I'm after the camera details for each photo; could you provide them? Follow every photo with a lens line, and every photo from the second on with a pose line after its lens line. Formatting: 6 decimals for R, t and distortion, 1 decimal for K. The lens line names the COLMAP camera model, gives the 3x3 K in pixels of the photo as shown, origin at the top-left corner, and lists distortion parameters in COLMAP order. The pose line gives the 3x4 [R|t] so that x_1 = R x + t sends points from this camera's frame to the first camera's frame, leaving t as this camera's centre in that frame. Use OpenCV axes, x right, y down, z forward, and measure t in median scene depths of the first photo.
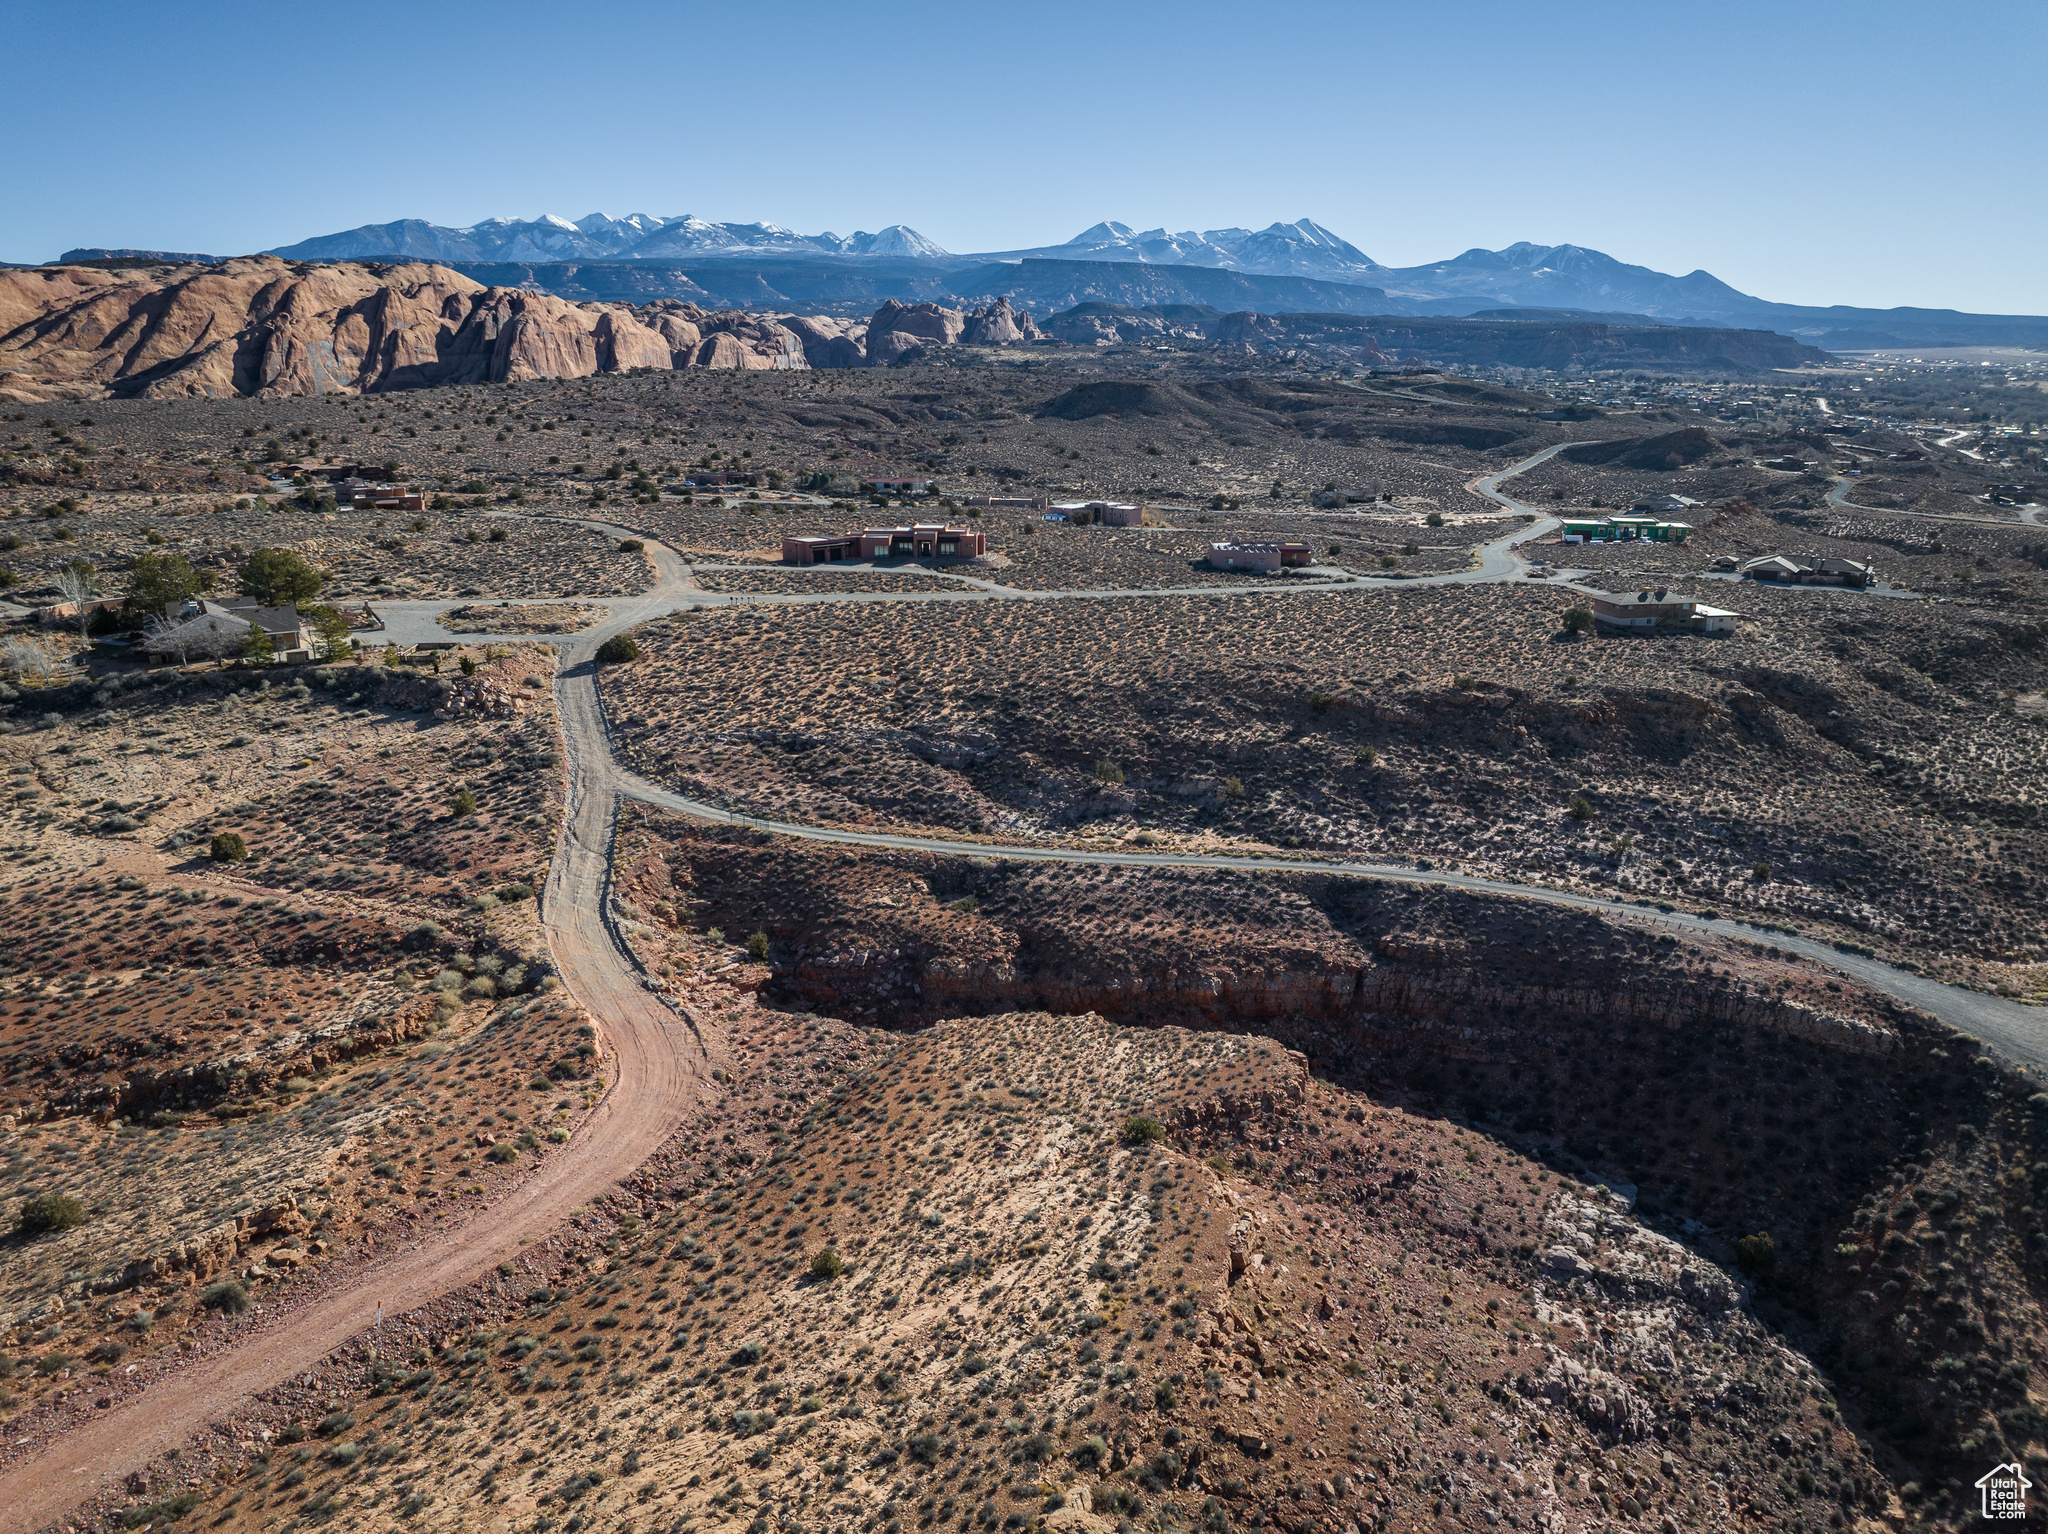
lens RADIAL K [[1446.8, 0, 1020.2], [0, 1446.8, 764.2], [0, 0, 1]] dist [-0.044494, 0.009915]
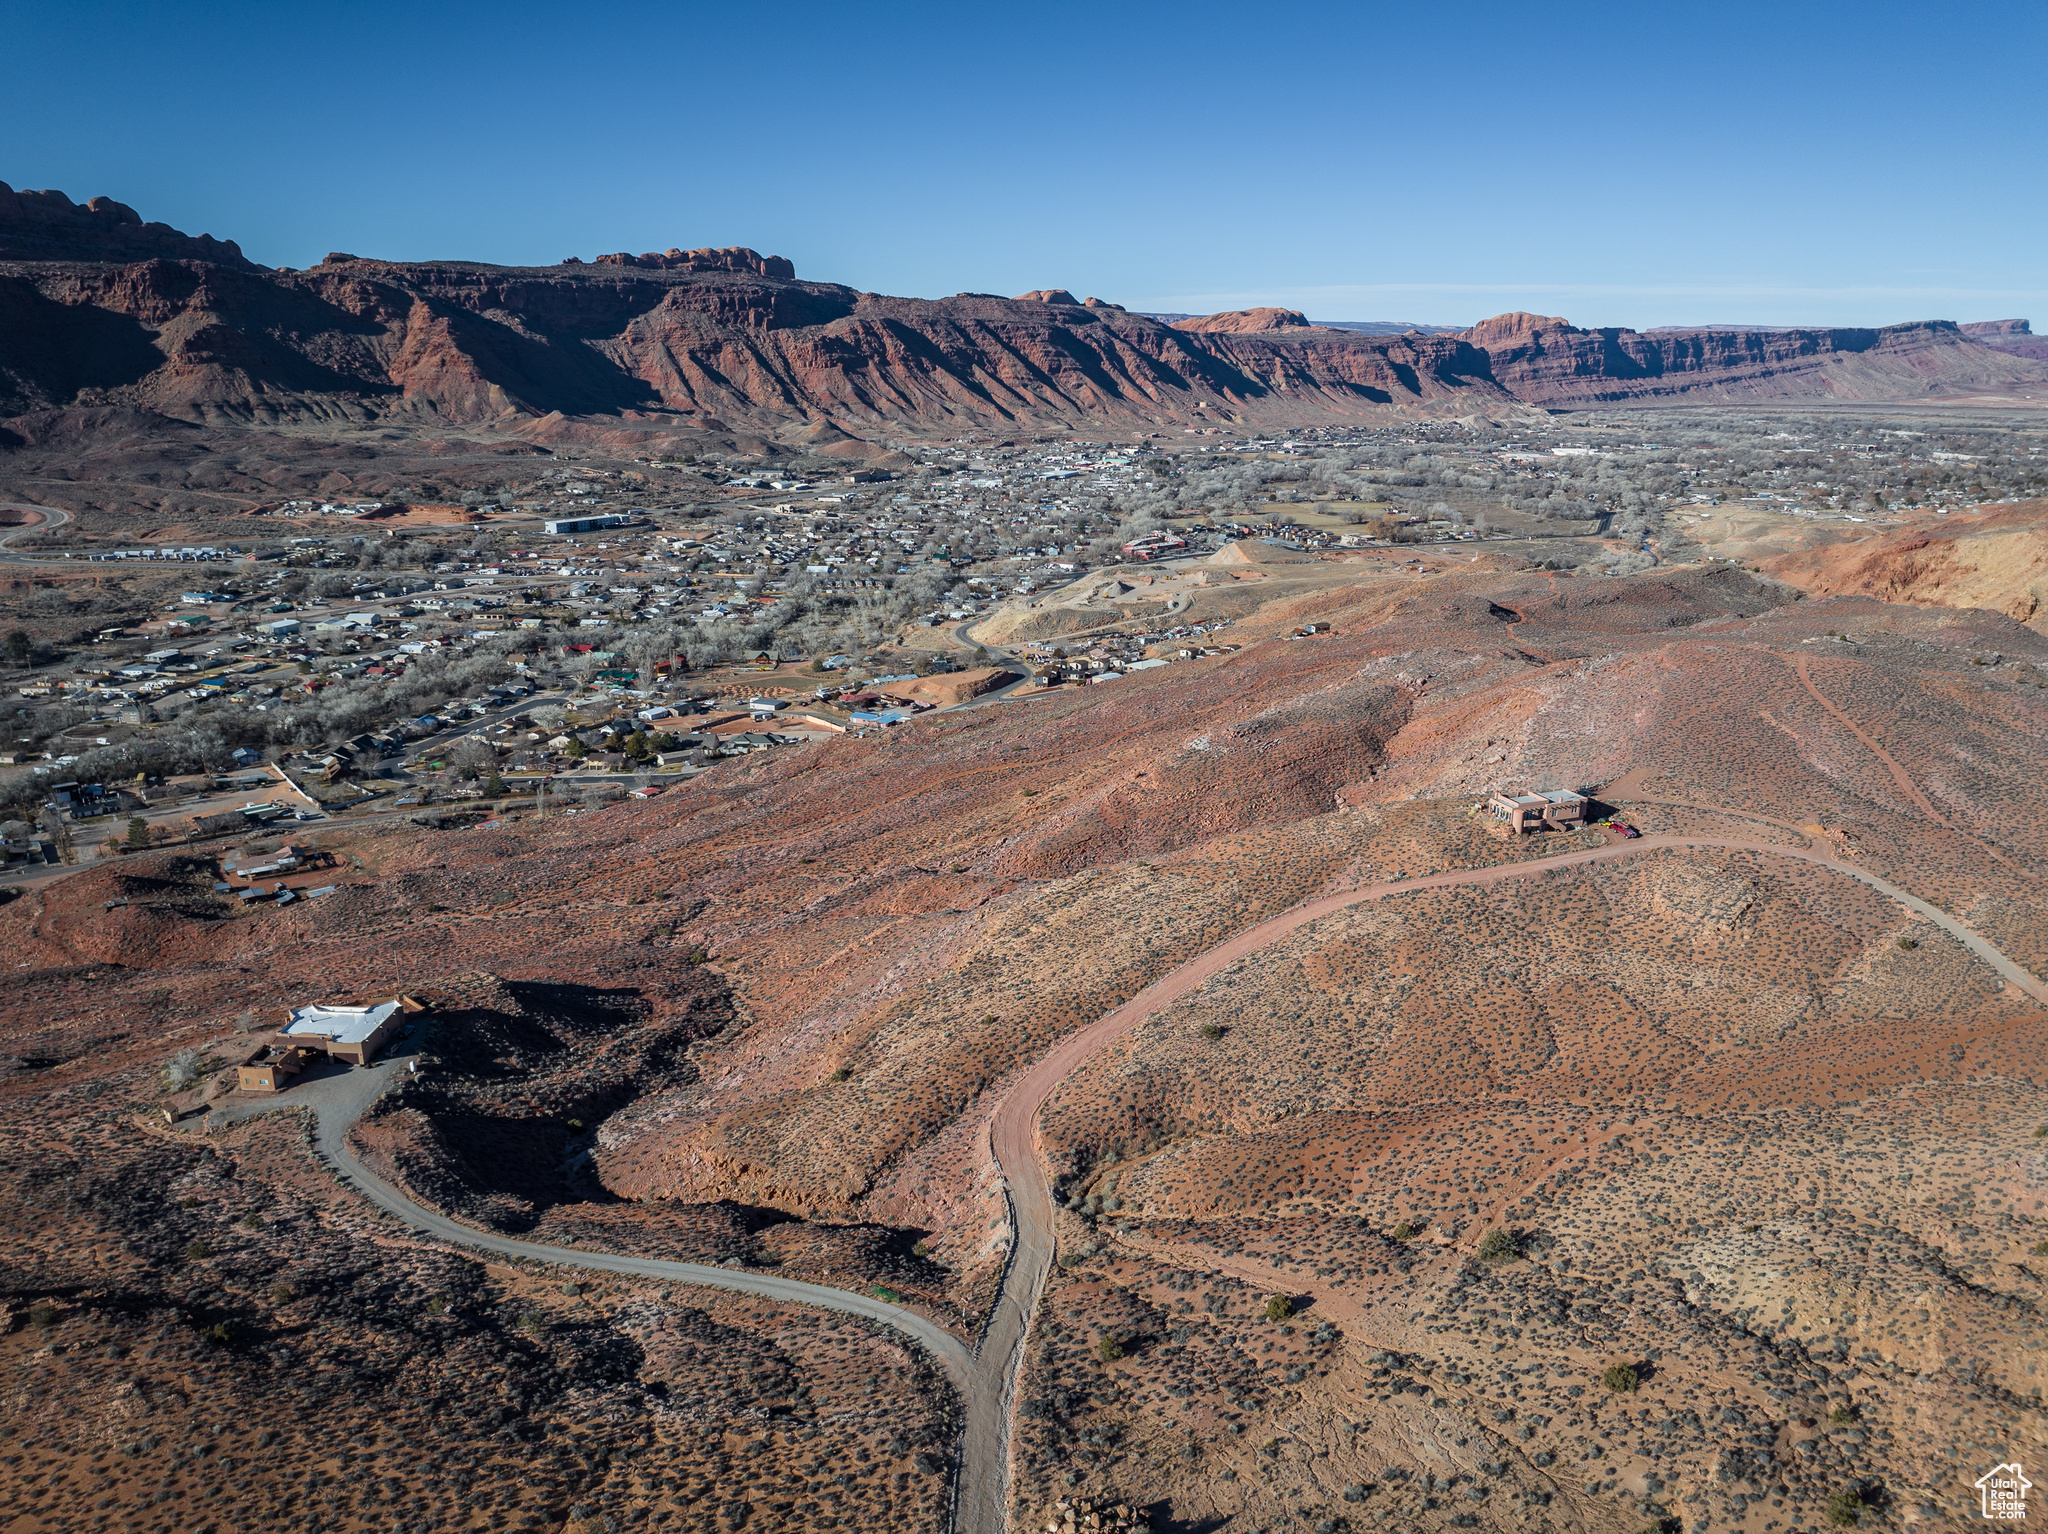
lens RADIAL K [[1446.8, 0, 1023.4], [0, 1446.8, 763.6], [0, 0, 1]] dist [-0.044494, 0.009915]
pose [[-0.930755, -0.111270, 0.348301, -0.455561], [0.090142, 0.853344, 0.513496, -0.651053], [-0.354357, 0.509336, -0.784224, 1.145604]]
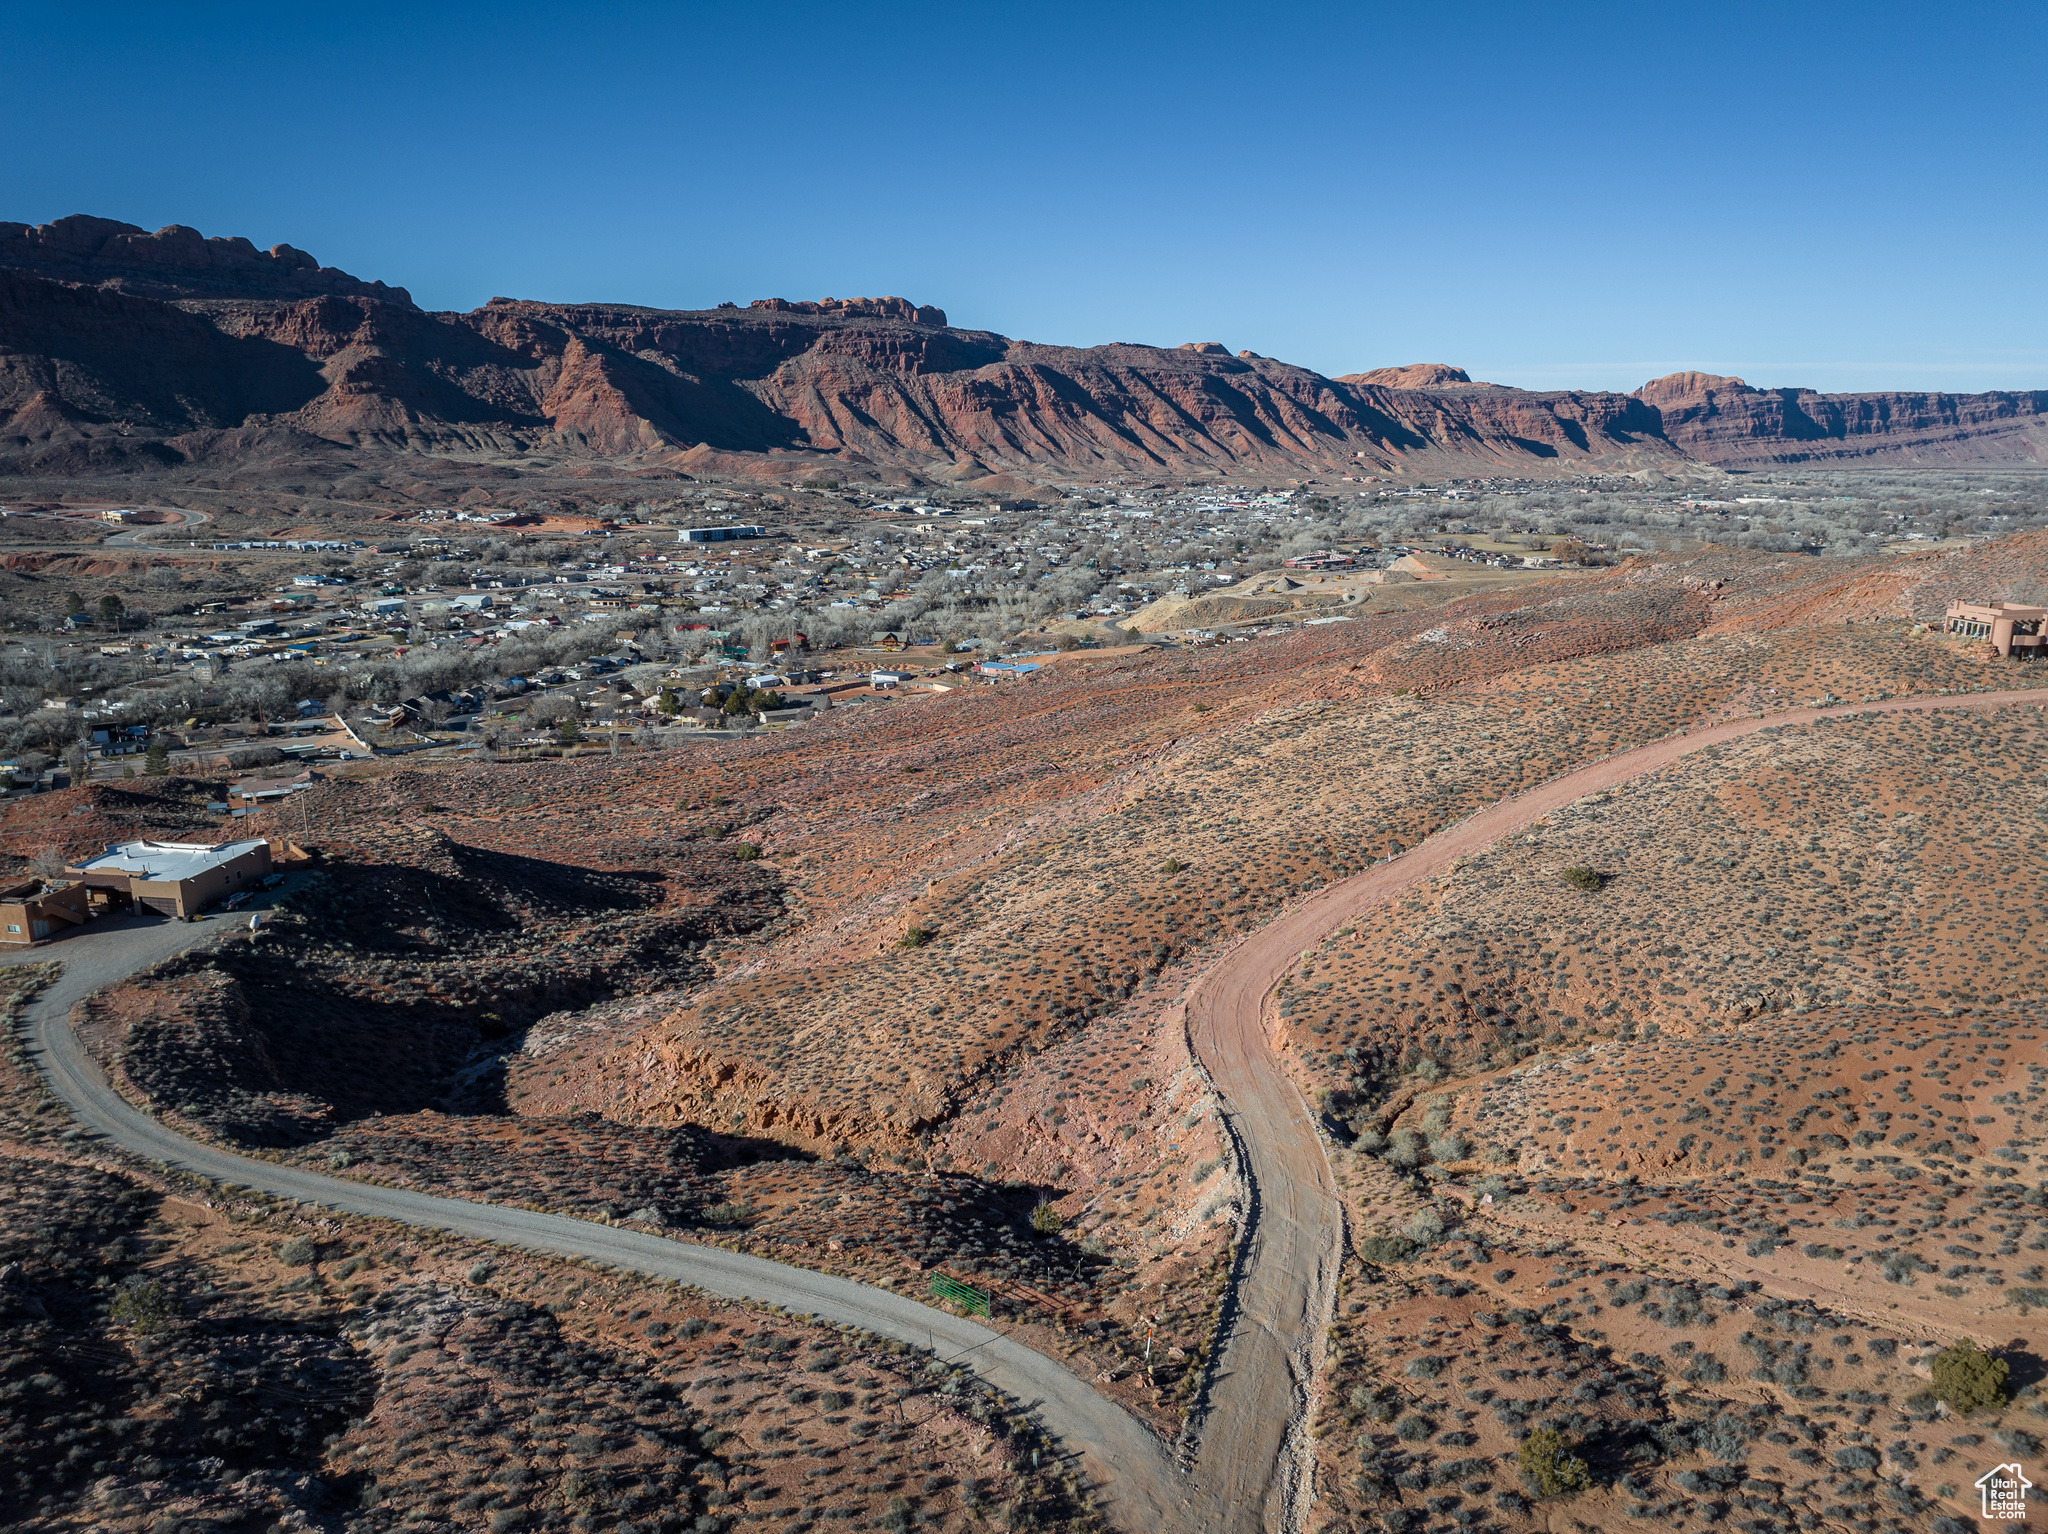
lens RADIAL K [[1446.8, 0, 1022.4], [0, 1446.8, 768.6], [0, 0, 1]] dist [-0.044494, 0.009915]
pose [[-0.889251, -0.115690, 0.442547, -0.280309], [0.116395, 0.878410, 0.463517, -0.244394], [-0.442362, 0.463693, -0.767661, 0.881801]]
